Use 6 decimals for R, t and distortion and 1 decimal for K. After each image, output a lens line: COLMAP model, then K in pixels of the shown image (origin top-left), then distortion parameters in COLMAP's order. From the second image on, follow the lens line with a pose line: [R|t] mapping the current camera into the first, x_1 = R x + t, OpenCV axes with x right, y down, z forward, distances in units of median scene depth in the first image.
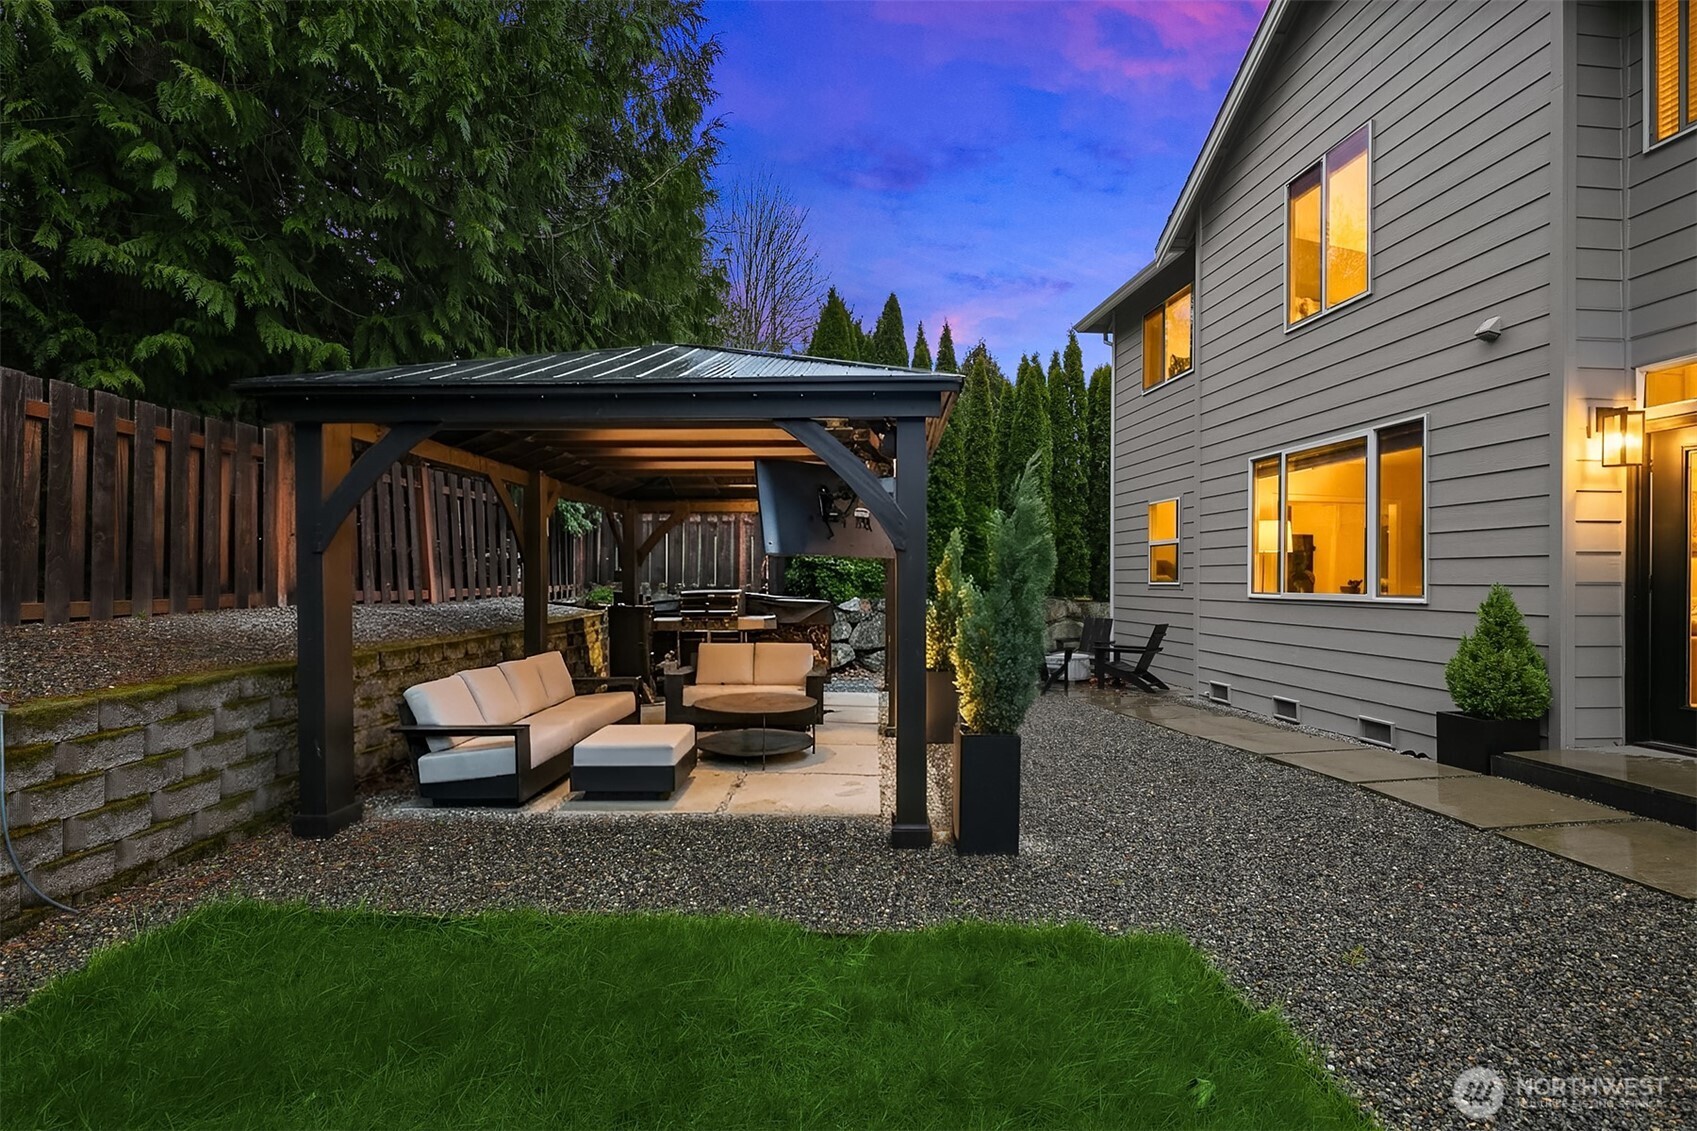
lens RADIAL K [[829.9, 0, 847.0], [0, 829.9, 572.0], [0, 0, 1]] dist [0.001897, -0.003739]
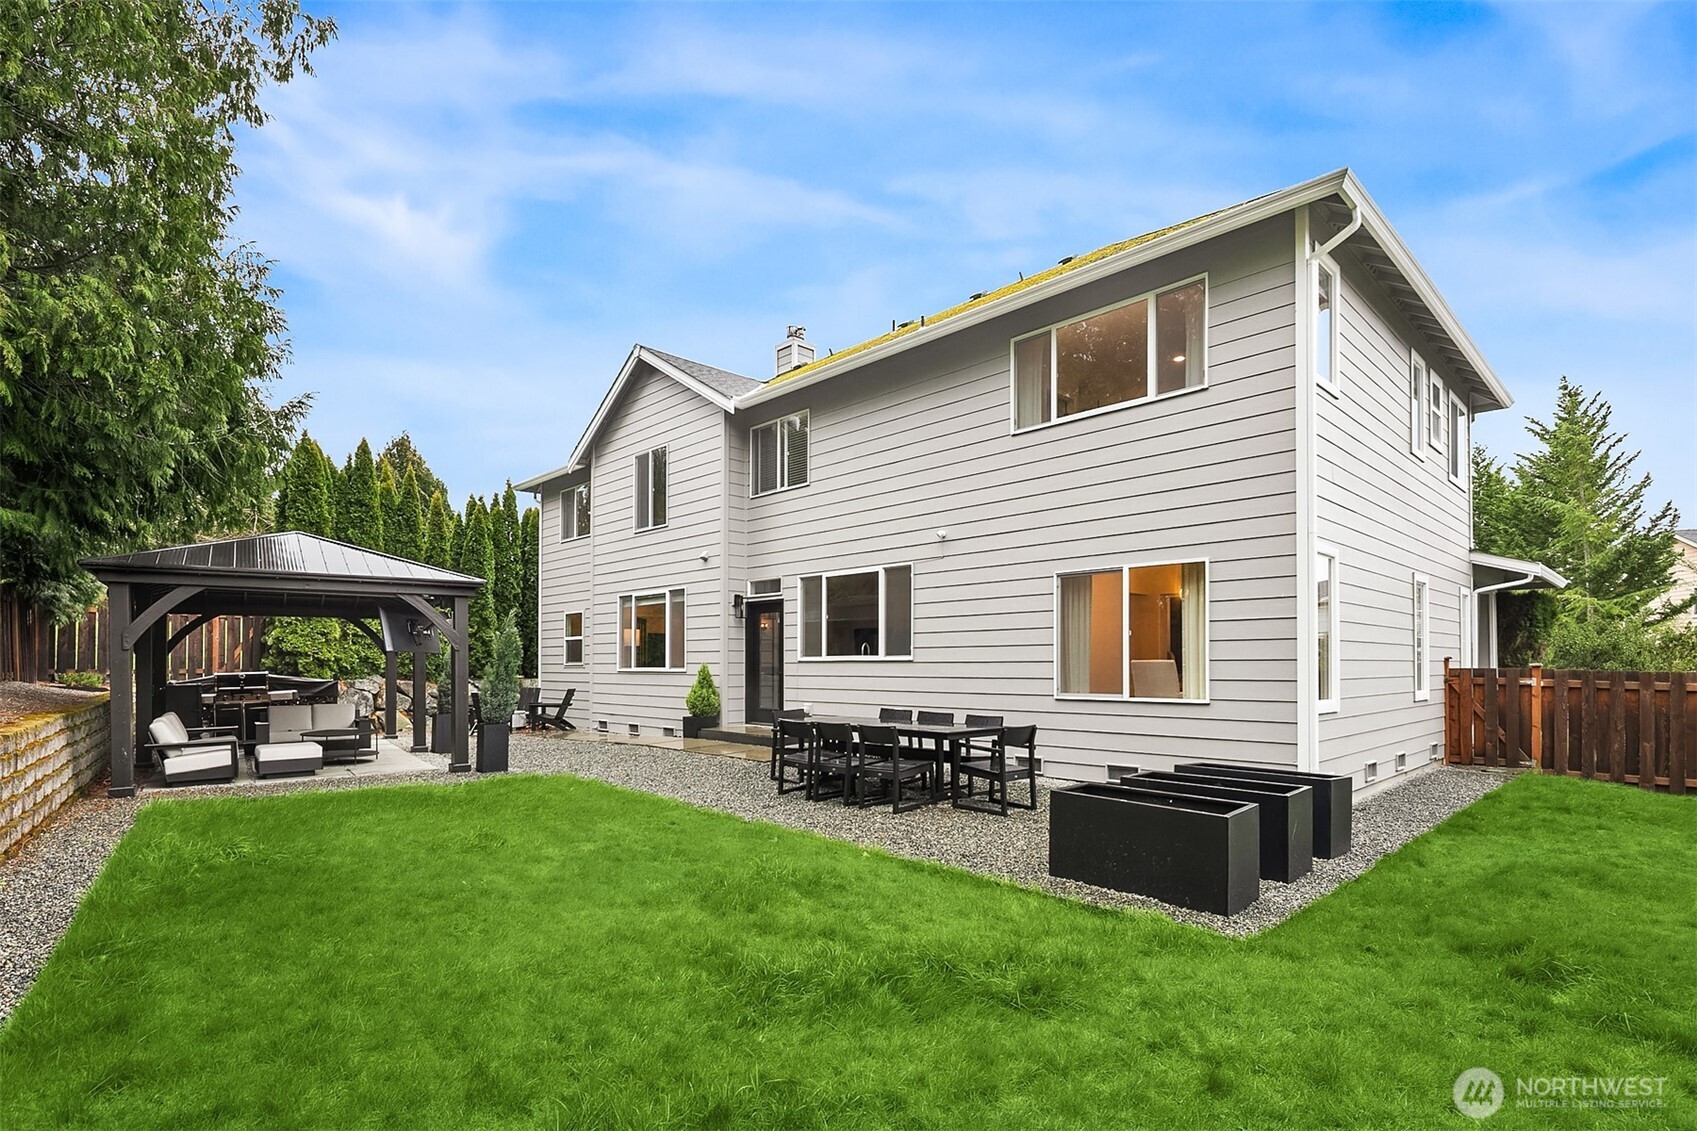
lens RADIAL K [[829.9, 0, 857.1], [0, 829.9, 652.4], [0, 0, 1]] dist [0.001897, -0.003739]
pose [[0.777643, -0.000035, 0.628707, -0.208542], [0.001855, 0.999996, -0.002238, -0.004895], [-0.628704, 0.002907, 0.777639, -0.617102]]
